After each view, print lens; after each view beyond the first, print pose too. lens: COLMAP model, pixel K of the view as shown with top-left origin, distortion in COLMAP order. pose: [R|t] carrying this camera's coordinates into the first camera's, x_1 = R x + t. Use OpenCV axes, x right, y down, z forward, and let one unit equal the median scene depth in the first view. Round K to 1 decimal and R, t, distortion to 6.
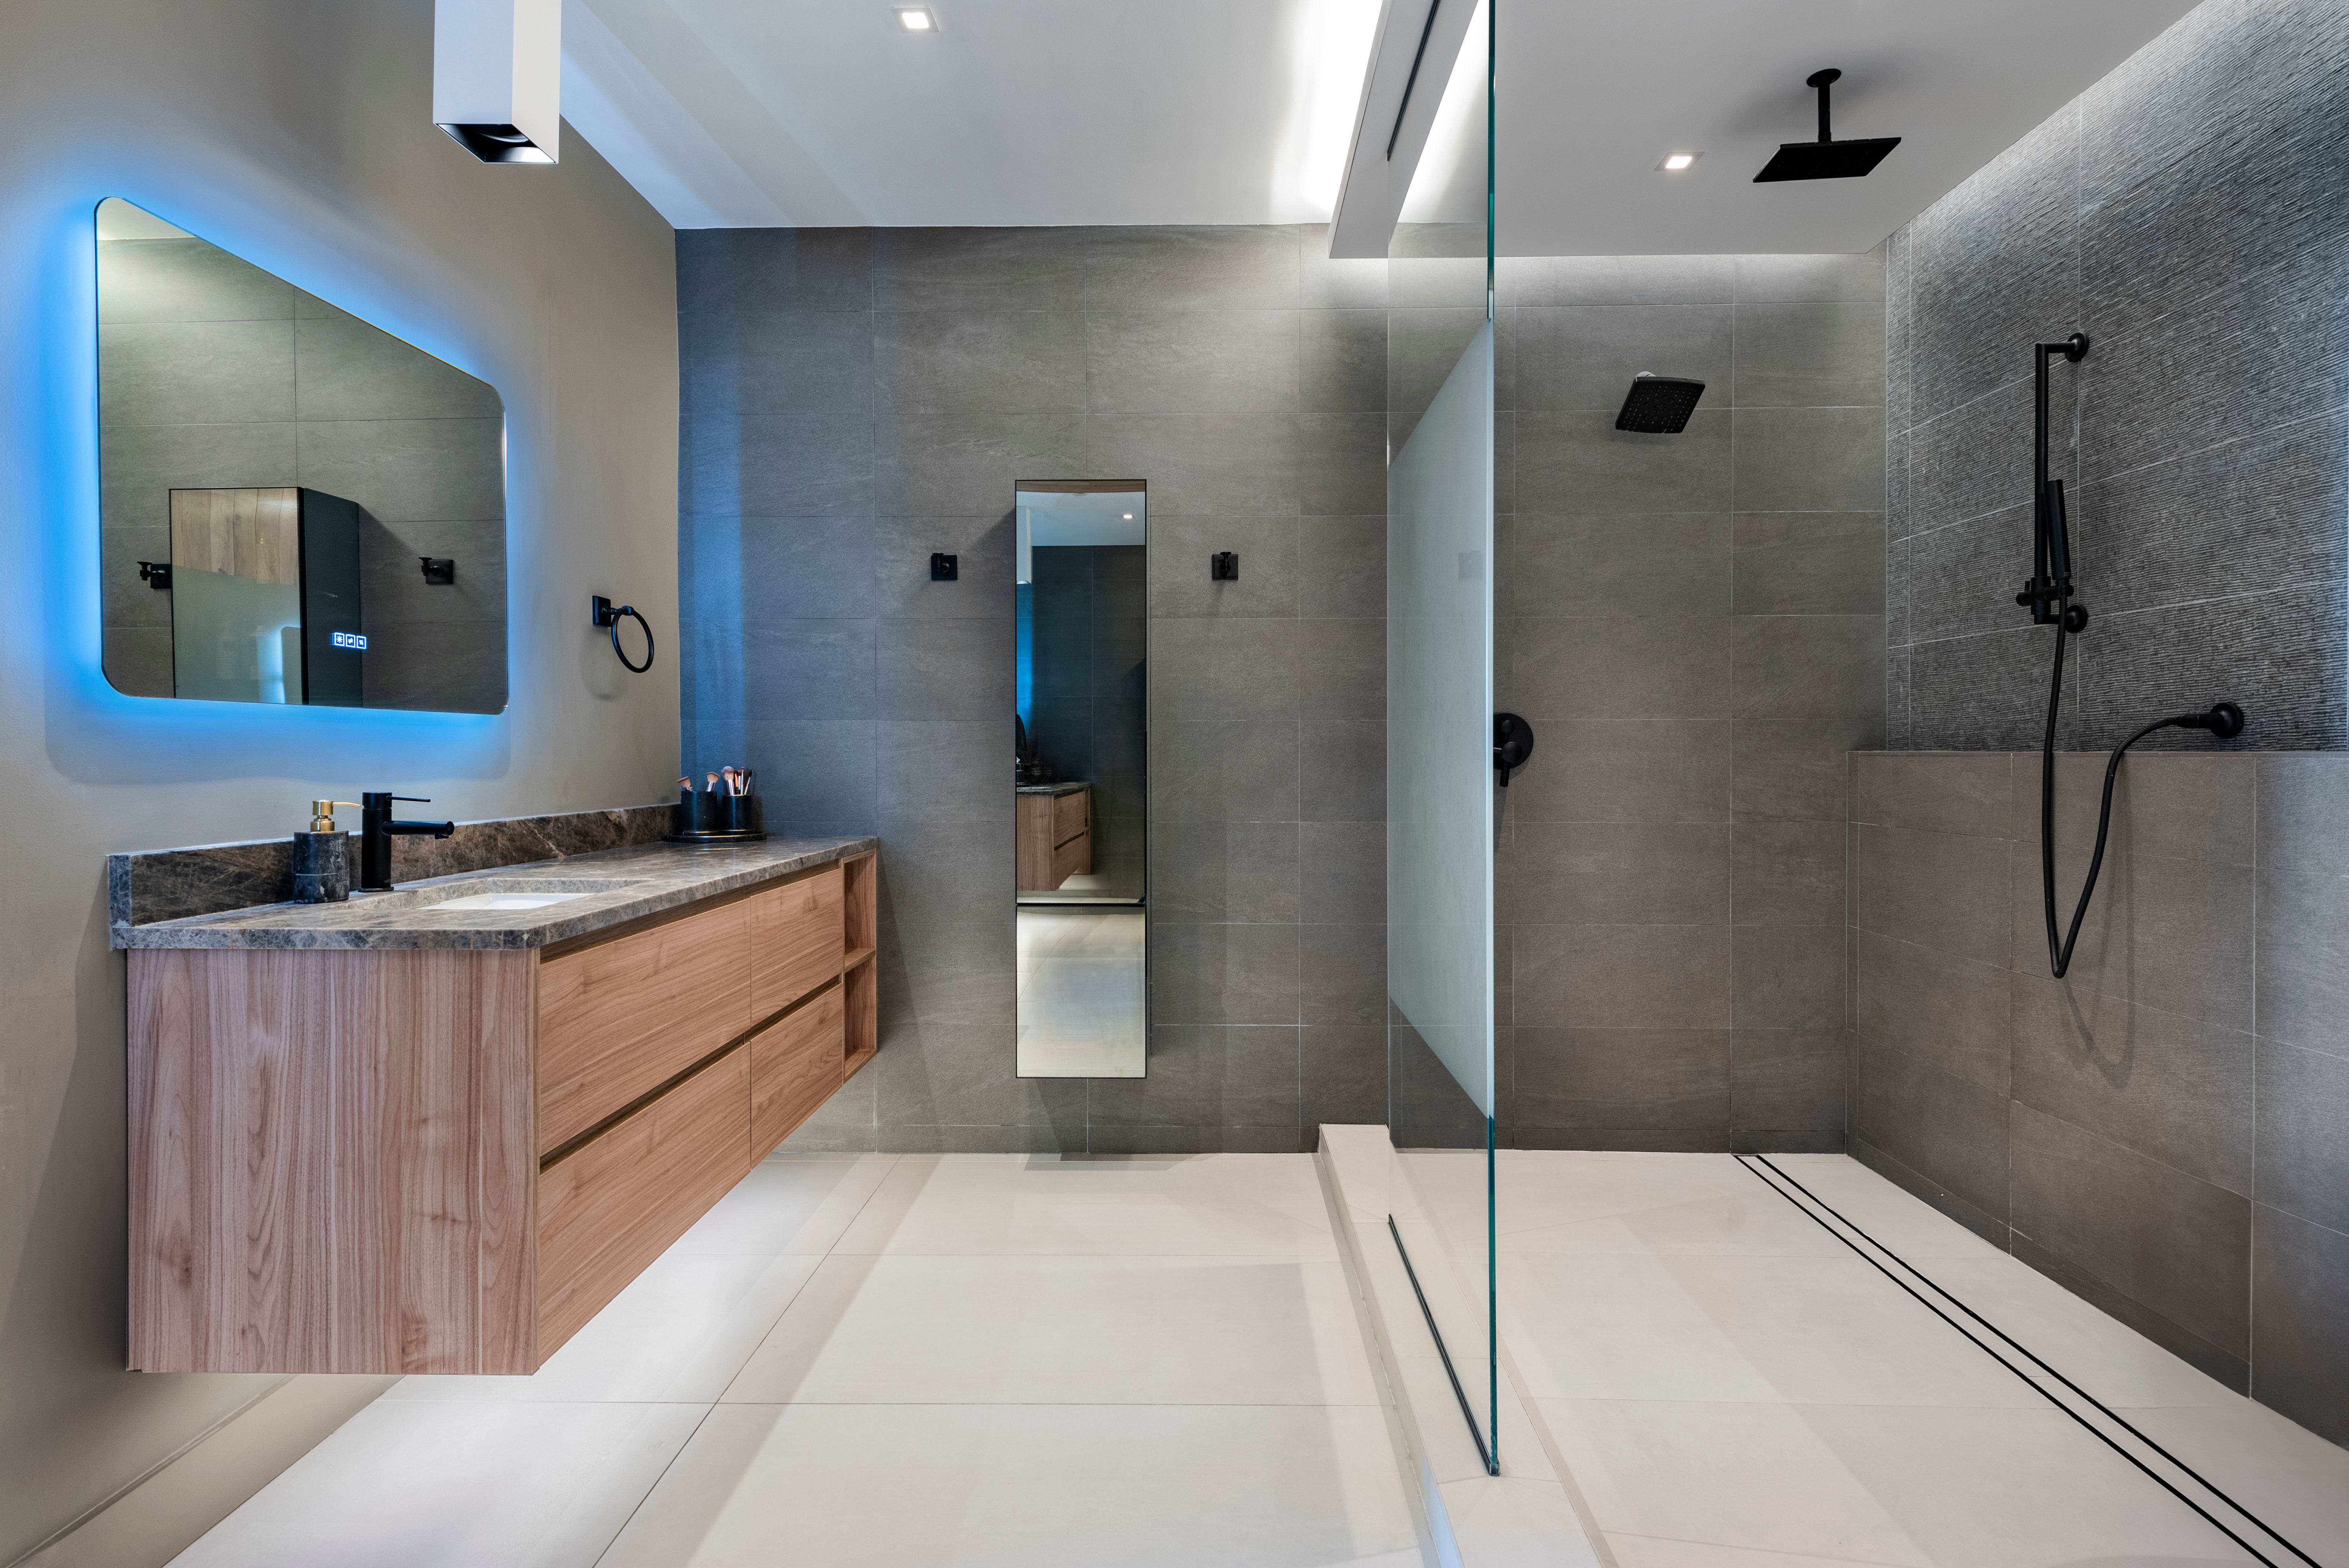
lens RADIAL K [[1103.4, 0, 1178.7], [0, 1103.4, 755.7], [0, 0, 1]] dist [-0.000220, -0.000178]
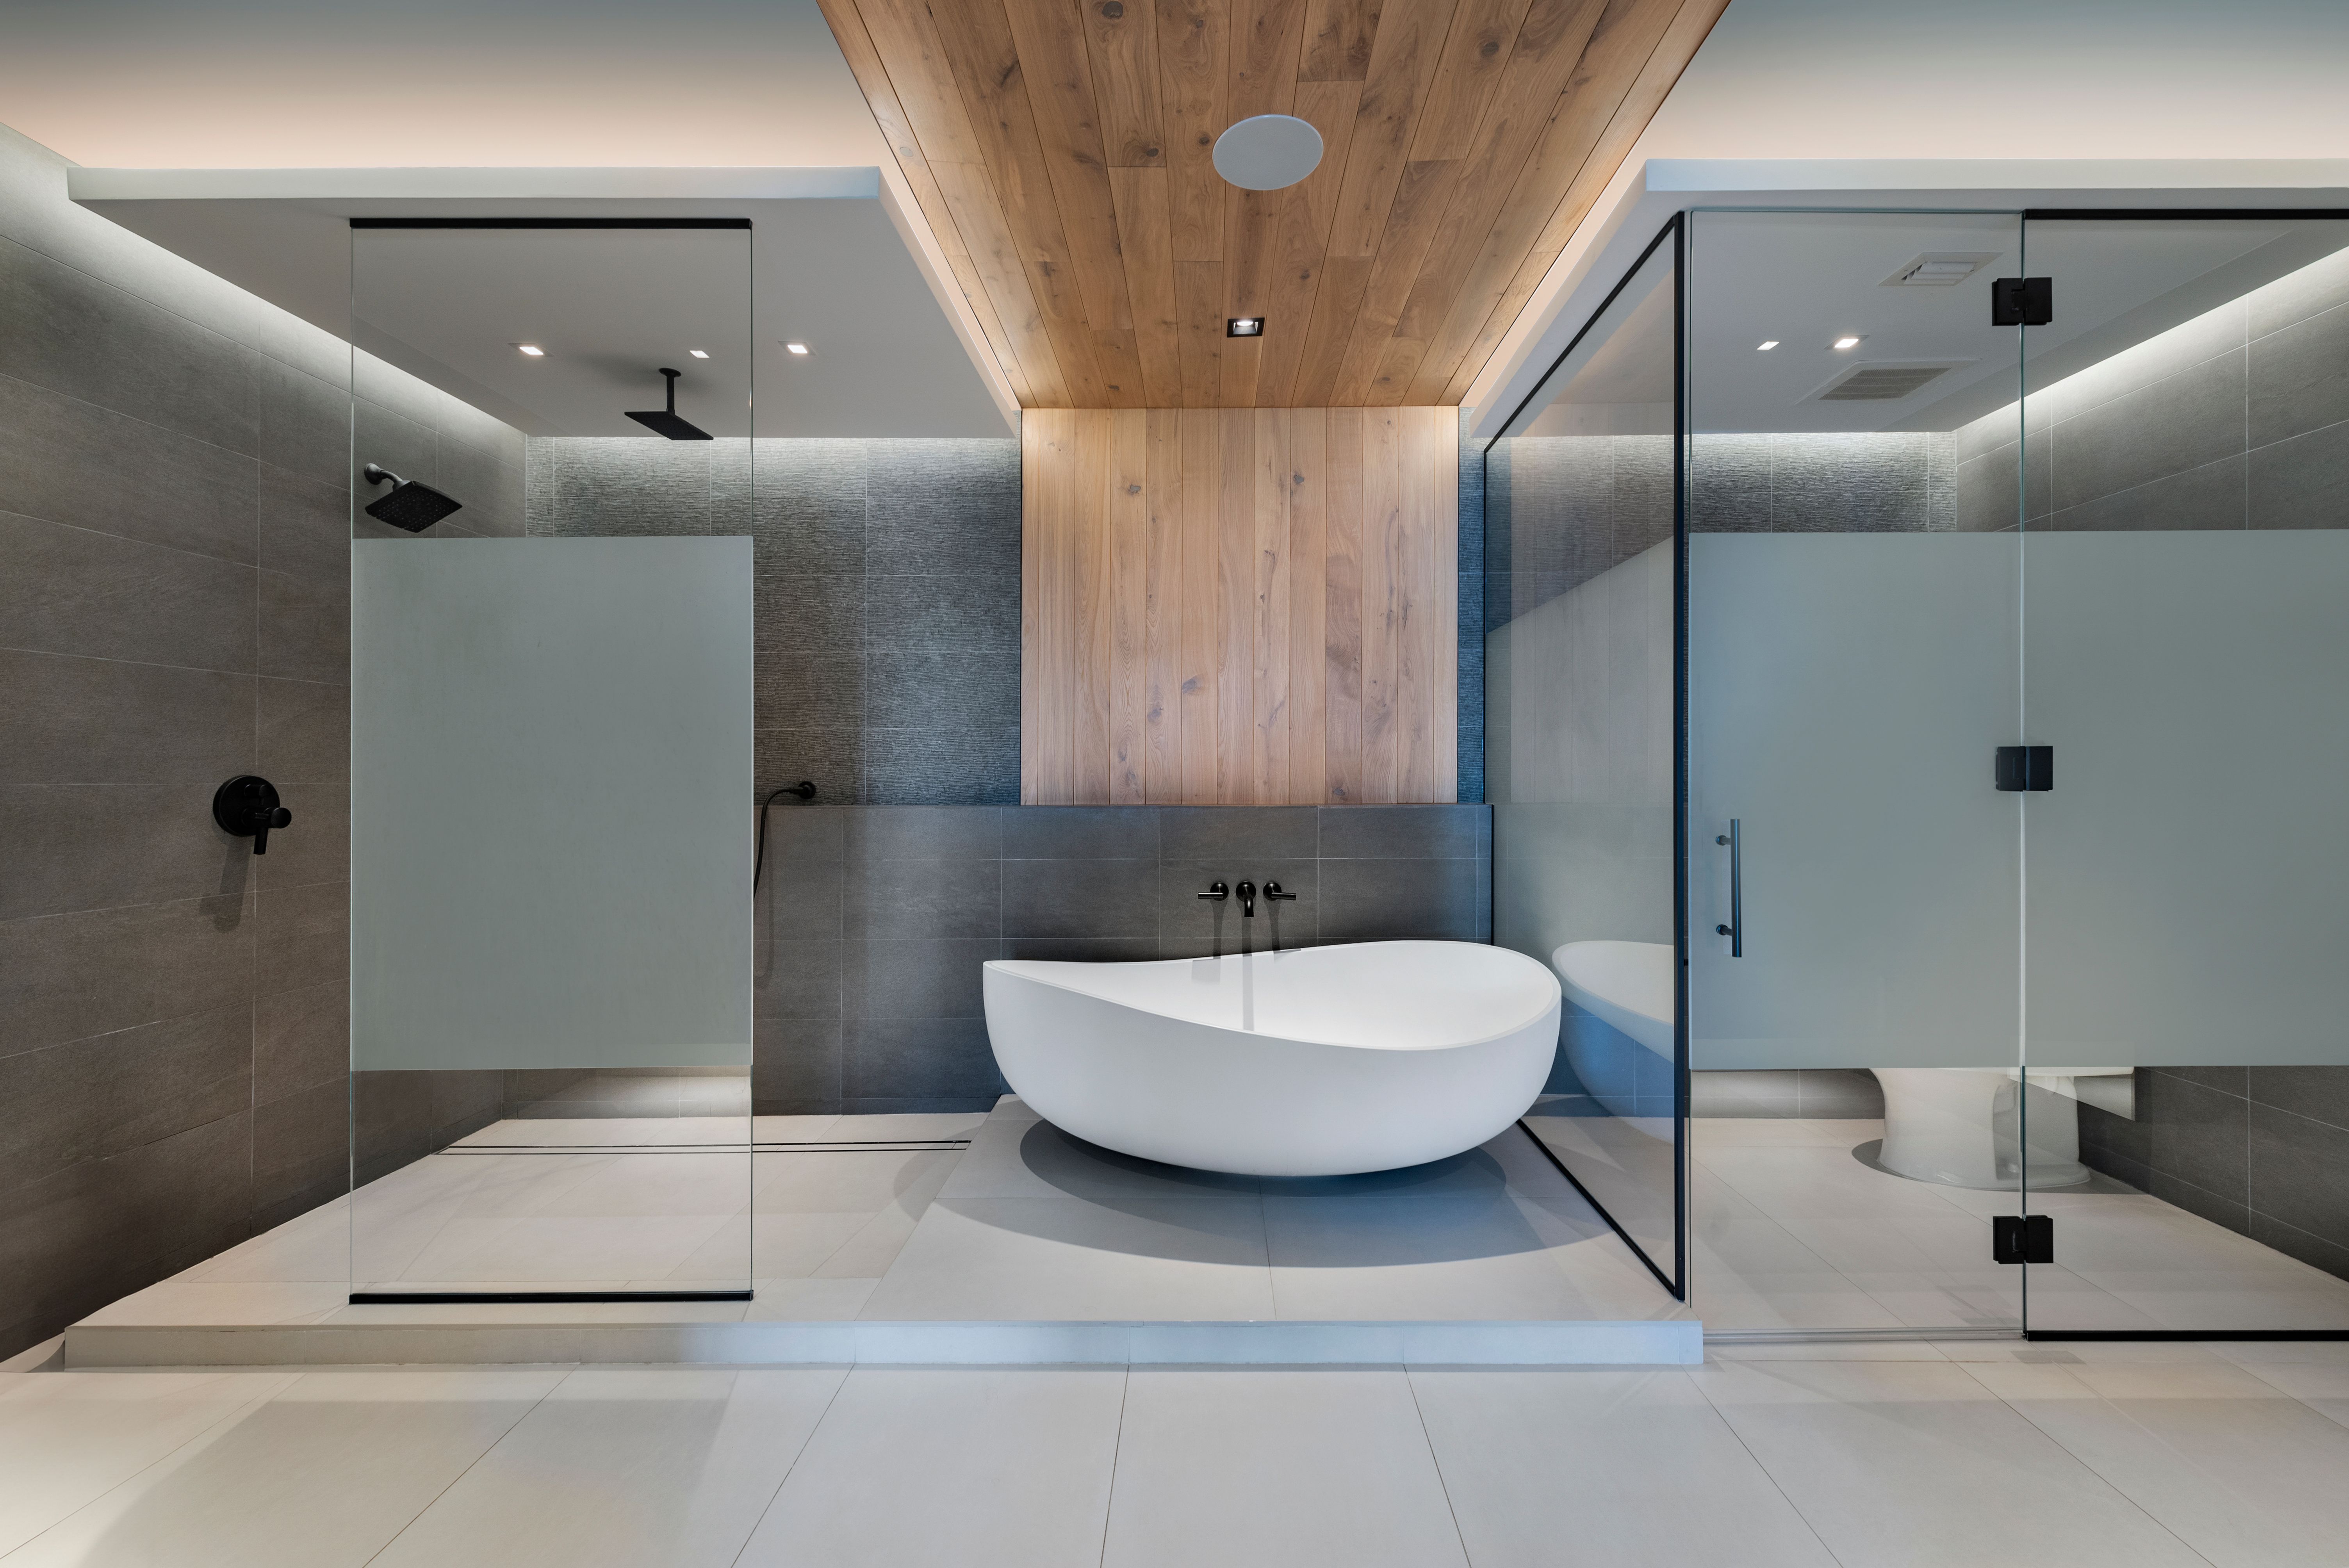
lens RADIAL K [[944.6, 0, 1174.5], [0, 944.6, 784.0], [0, 0, 1]] dist [0.000175, 0.000040]
pose [[0.015872, 0.001267, 0.999873, -0.761550], [0.010246, 0.999946, -0.001430, -0.033983], [-0.999822, 0.010267, 0.015858, 0.302202]]
